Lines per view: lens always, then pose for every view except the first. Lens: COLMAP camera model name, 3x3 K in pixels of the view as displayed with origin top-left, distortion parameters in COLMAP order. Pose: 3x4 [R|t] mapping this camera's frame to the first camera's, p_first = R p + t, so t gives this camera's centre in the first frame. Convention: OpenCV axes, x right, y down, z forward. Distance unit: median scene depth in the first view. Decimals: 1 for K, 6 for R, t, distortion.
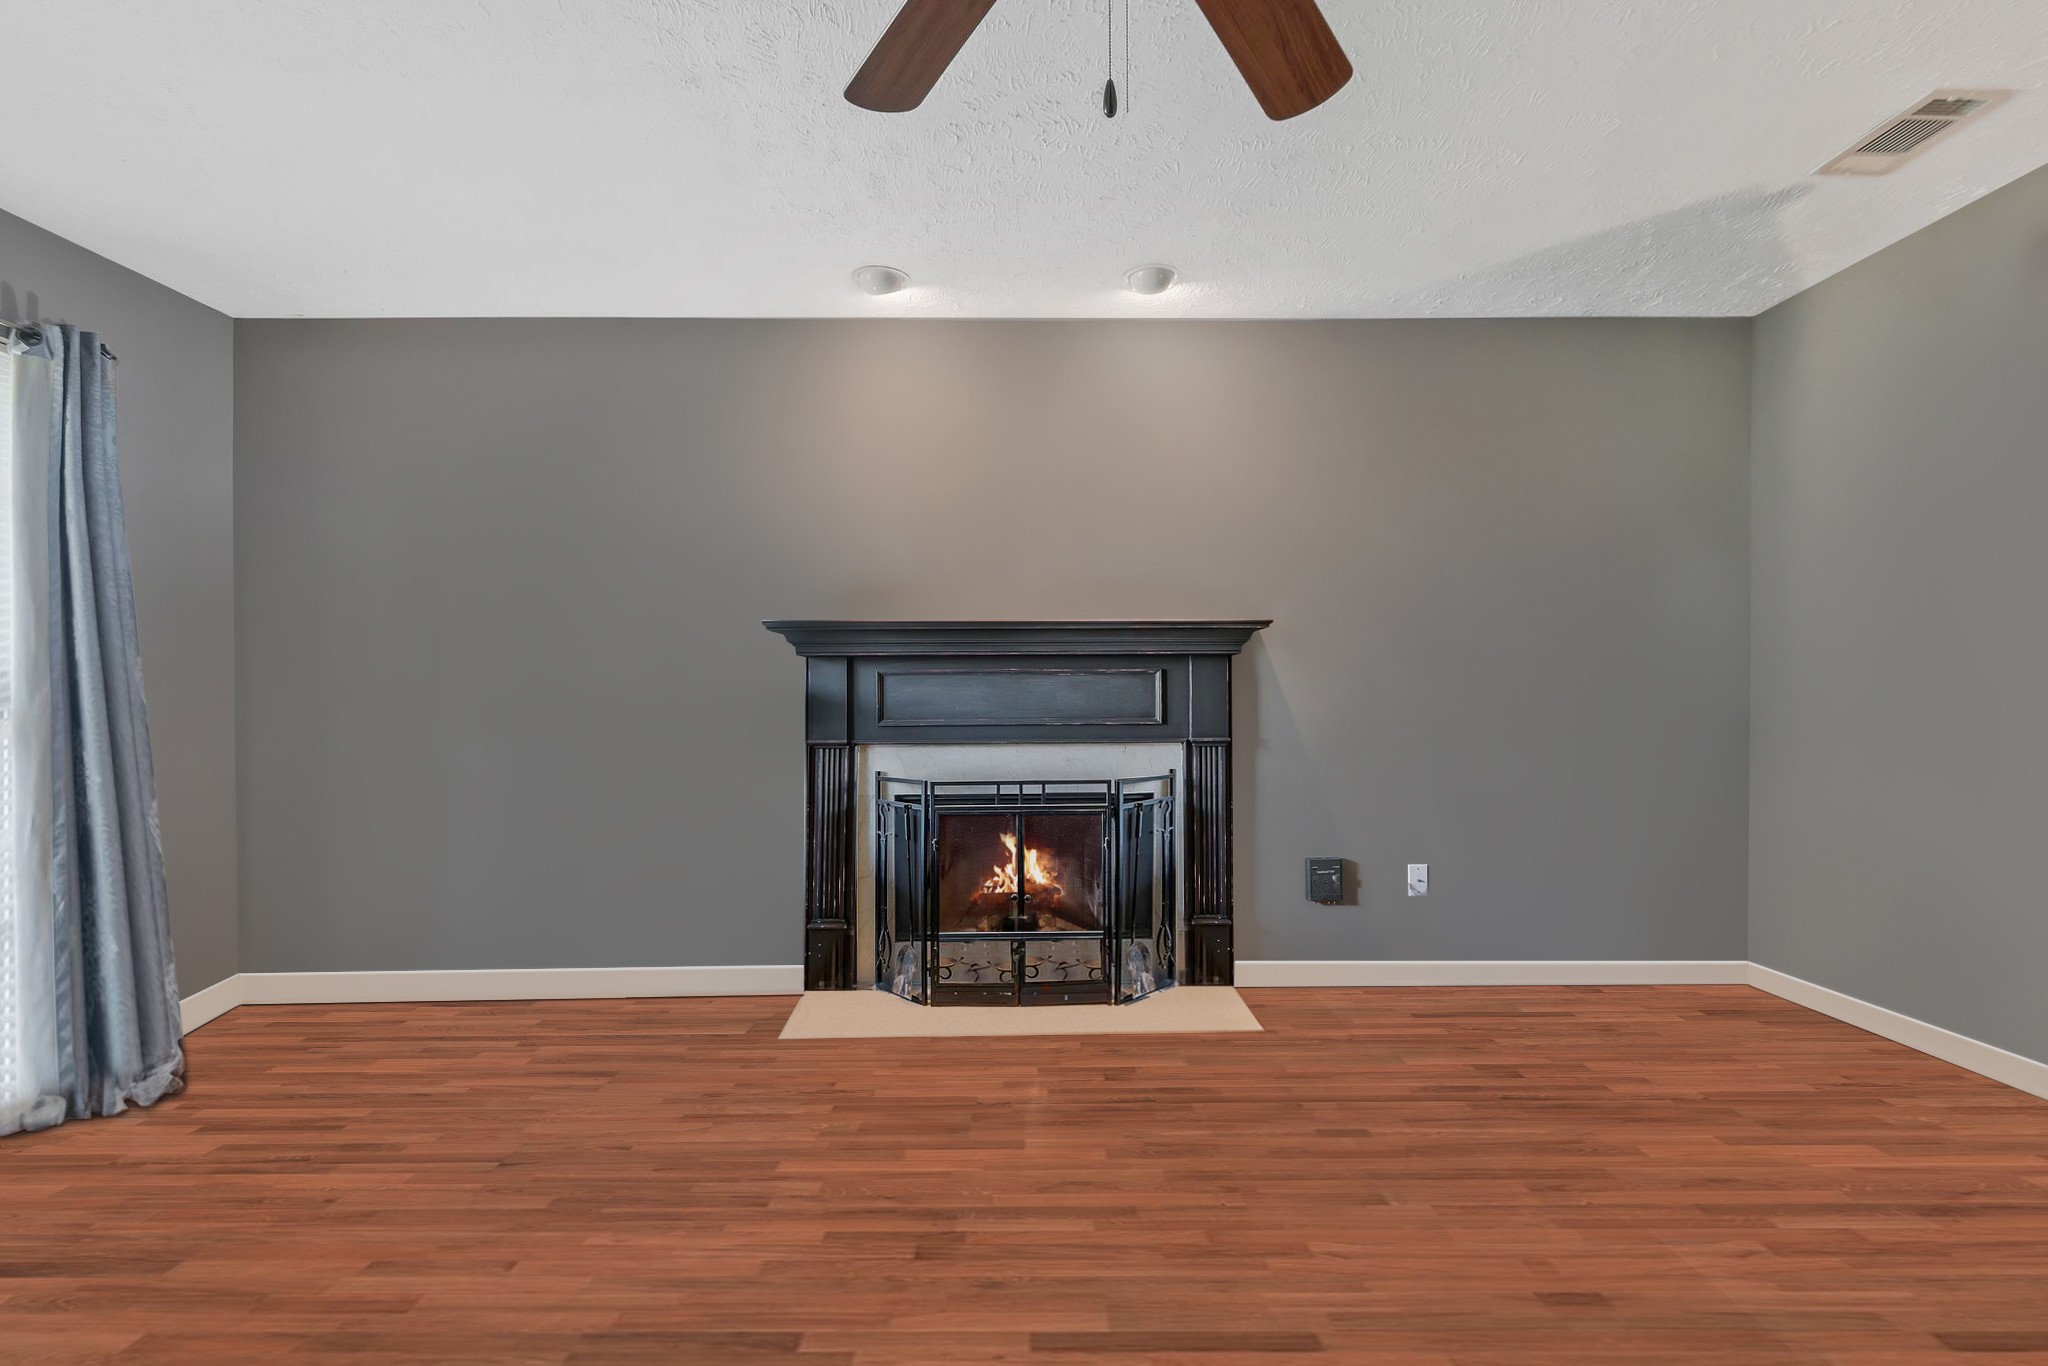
lens RADIAL K [[942.8, 0, 1022.5], [0, 942.8, 692.1], [0, 0, 1]] dist [0.001685, -0.000008]
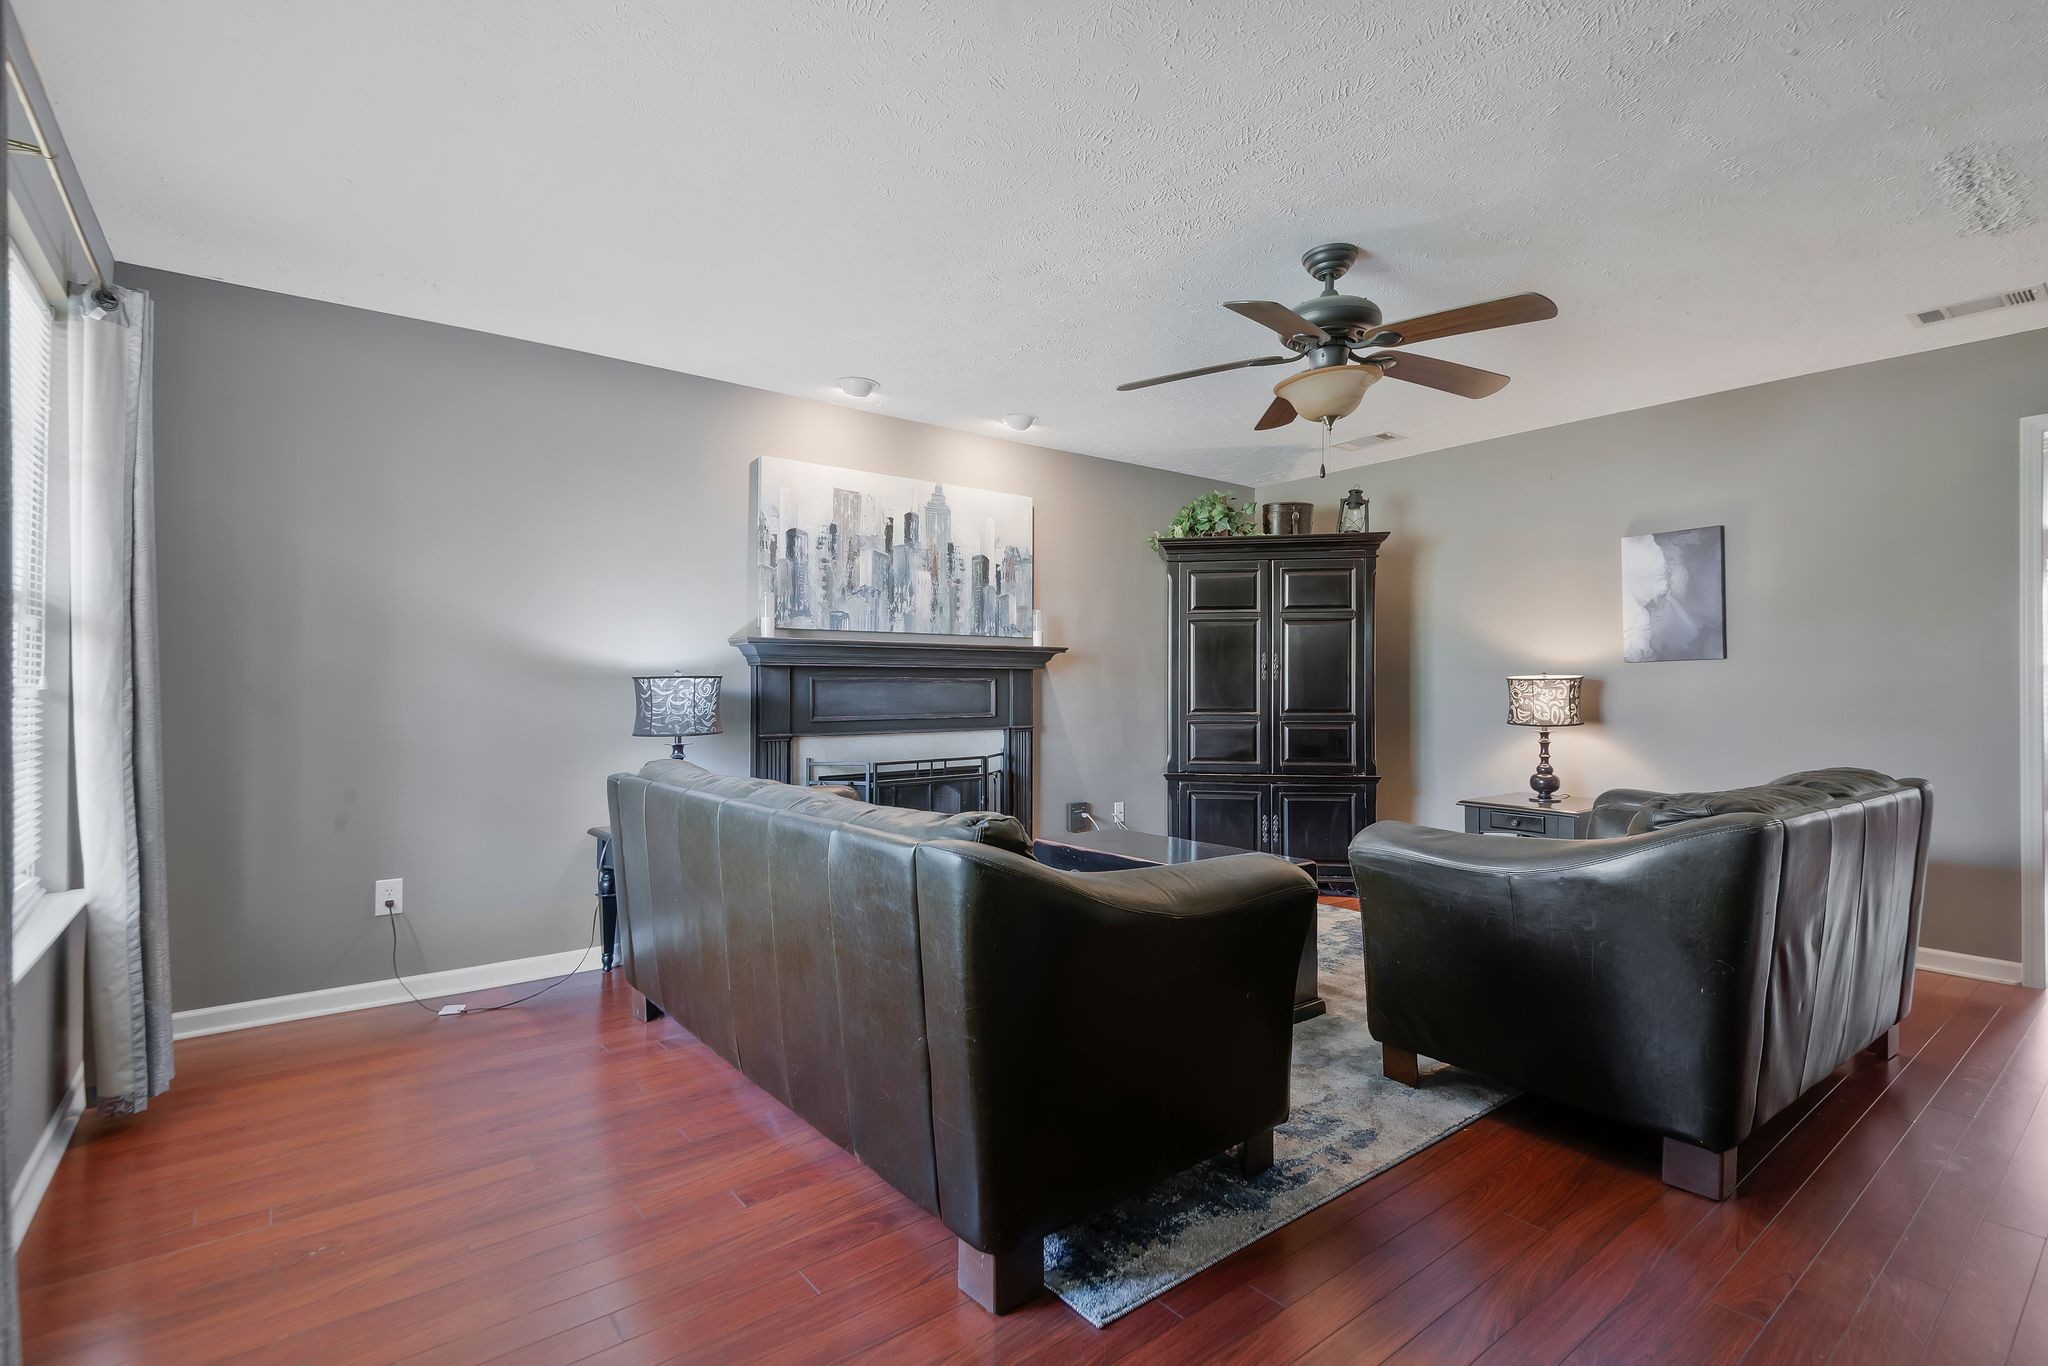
lens RADIAL K [[936.1, 0, 1024.0], [0, 936.1, 683.0], [0, 0, 1]] dist [-0.000220, -0.000366]
pose [[0.797917, 0.006387, 0.602733, -0.682701], [-0.006818, 0.999976, -0.001572, -0.016106], [-0.602728, -0.002855, 0.797941, -0.169854]]
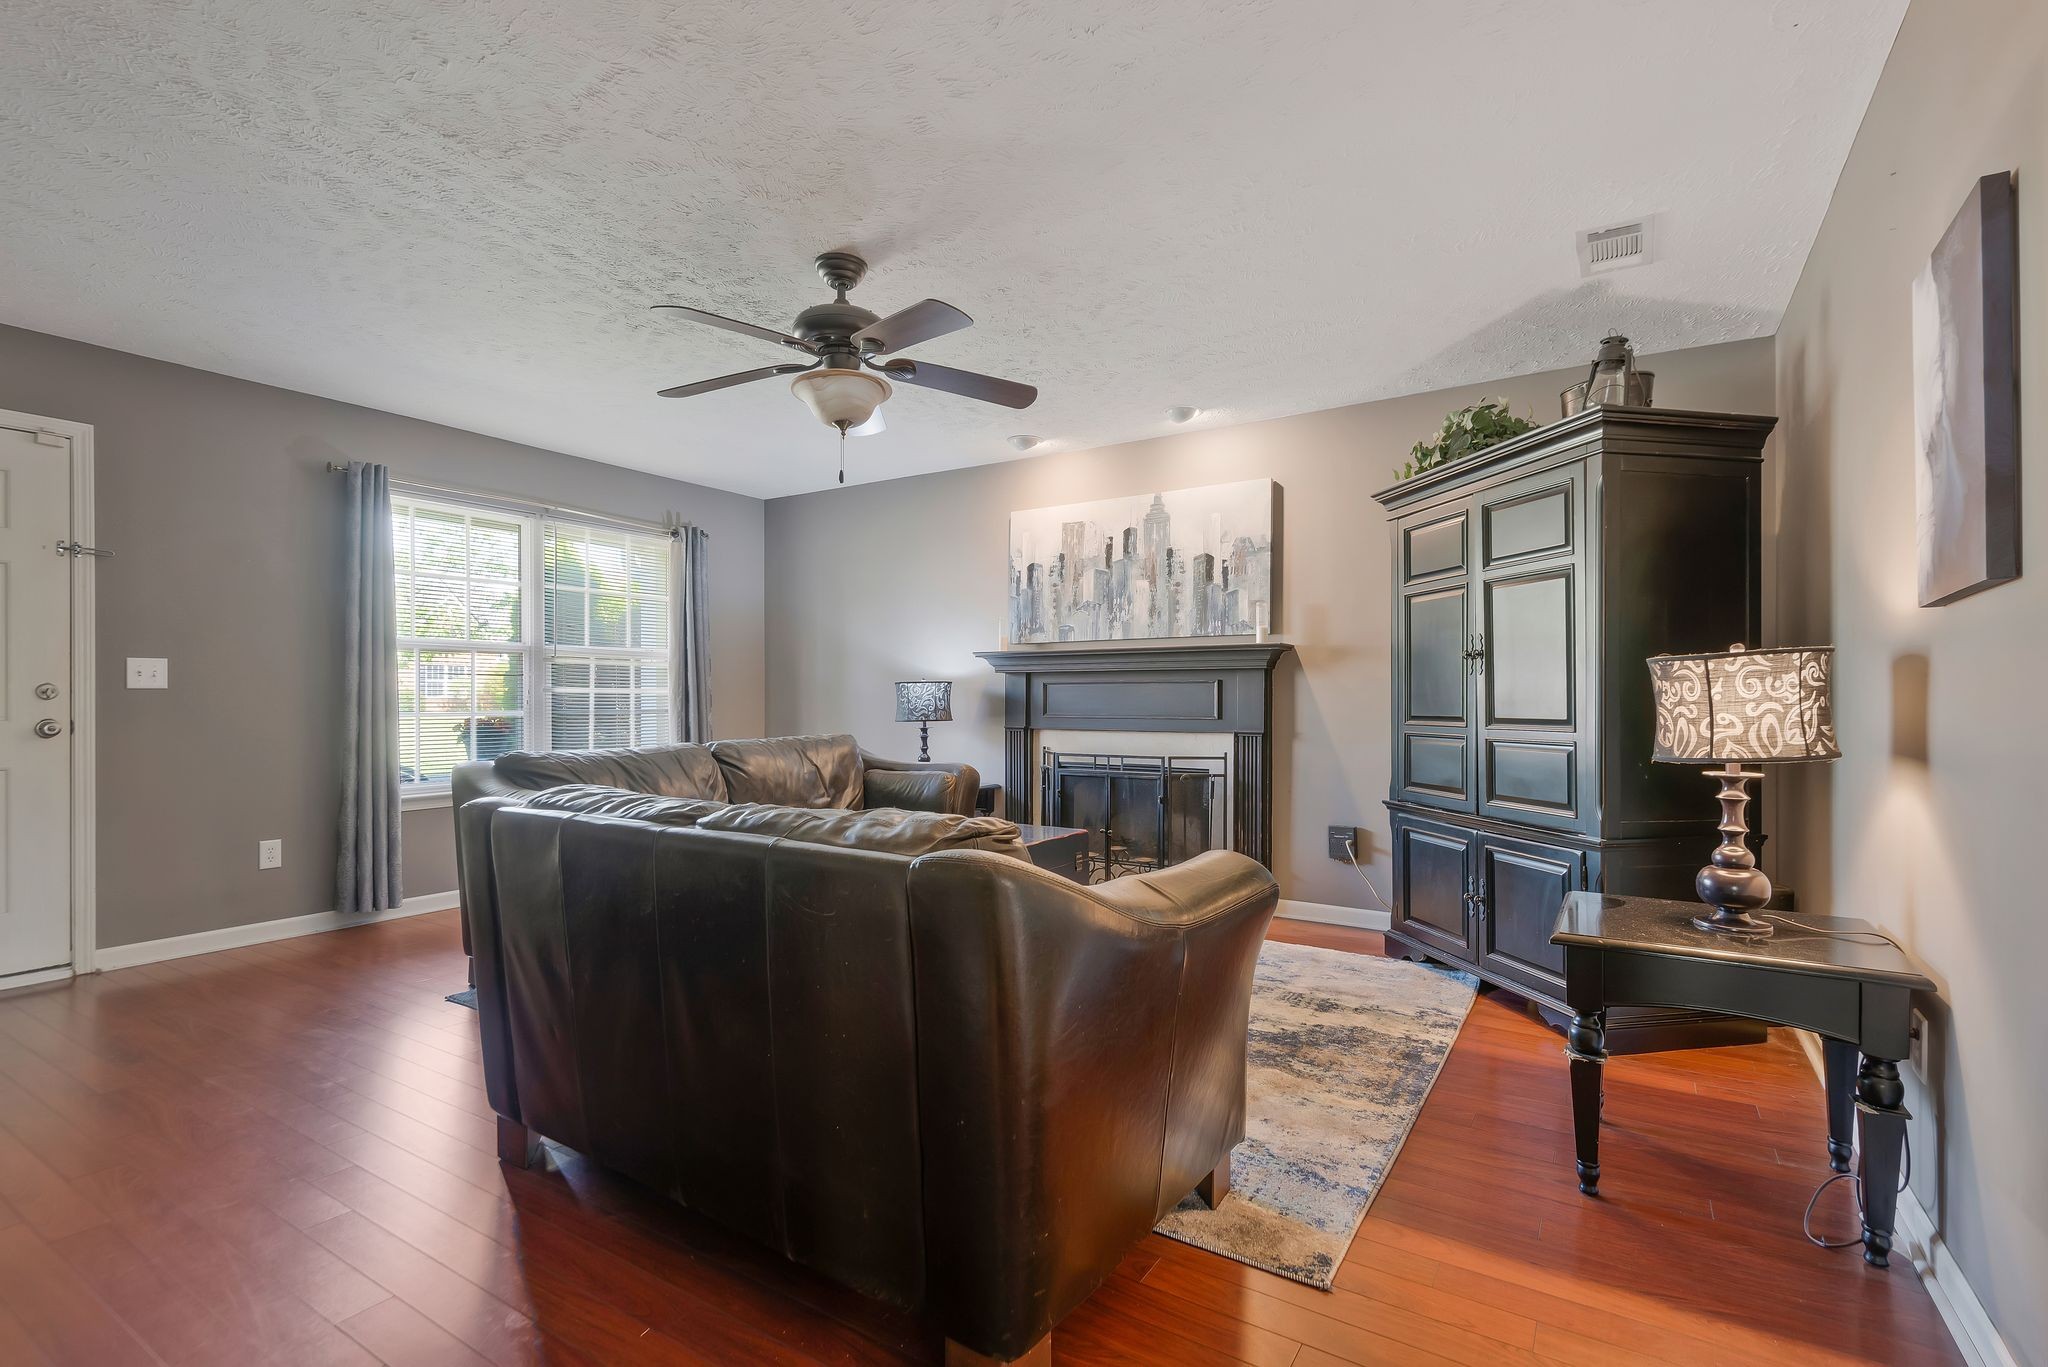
lens RADIAL K [[942.8, 0, 1022.5], [0, 942.8, 692.6], [0, 0, 1]] dist [0.001685, -0.000008]
pose [[0.836339, 0.000404, -0.548213, 0.669885], [0.000158, 1.000000, 0.000979, -0.007114], [0.548213, -0.000906, 0.836338, -0.317652]]
